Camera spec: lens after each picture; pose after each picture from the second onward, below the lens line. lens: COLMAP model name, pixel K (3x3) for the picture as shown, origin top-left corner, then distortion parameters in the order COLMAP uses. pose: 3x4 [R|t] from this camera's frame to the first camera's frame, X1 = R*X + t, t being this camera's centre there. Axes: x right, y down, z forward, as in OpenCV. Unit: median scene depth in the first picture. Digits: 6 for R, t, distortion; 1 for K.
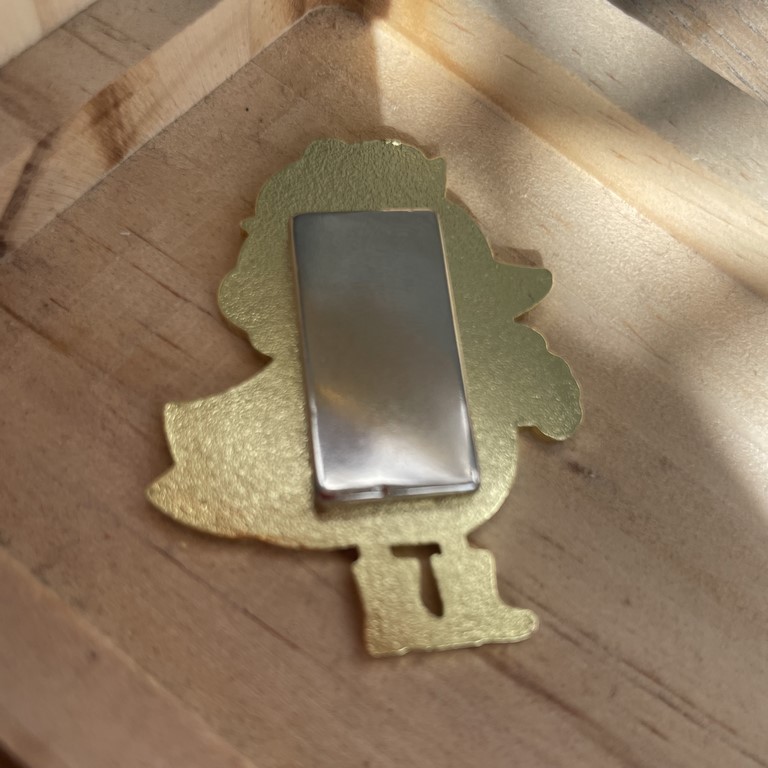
lens RADIAL K [[927.6, 0, 386.0], [0, 927.6, 435.0], [0, 0, 1]] dist [0.031266, -0.192016]
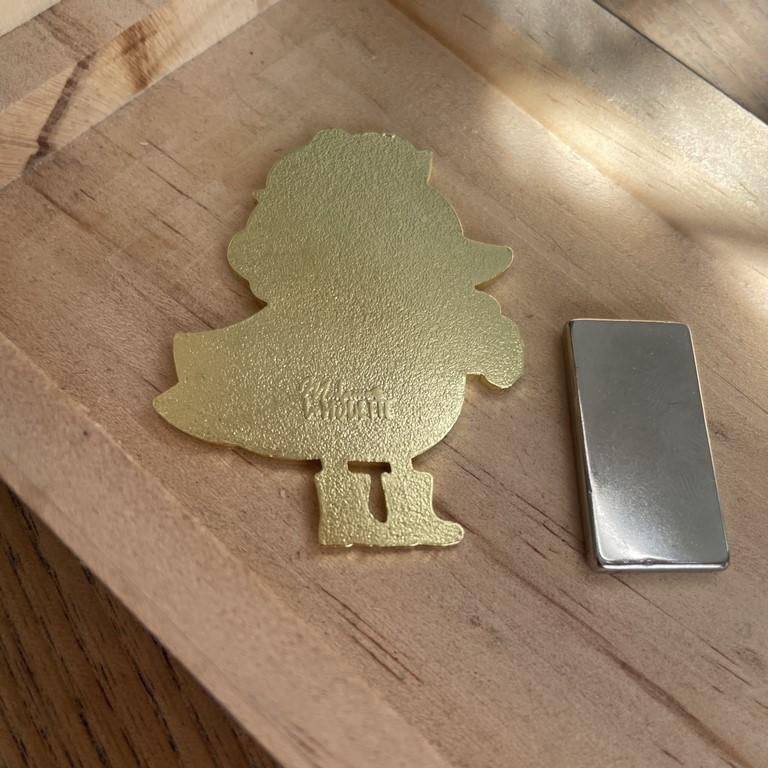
lens RADIAL K [[927.6, 0, 386.0], [0, 927.6, 435.0], [0, 0, 1]] dist [0.031266, -0.192016]
pose [[0.996823, 0.057742, -0.054864, 0.133062], [-0.059027, 0.998012, -0.022096, 0.181678], [0.053479, 0.025264, 0.998249, -0.211864]]
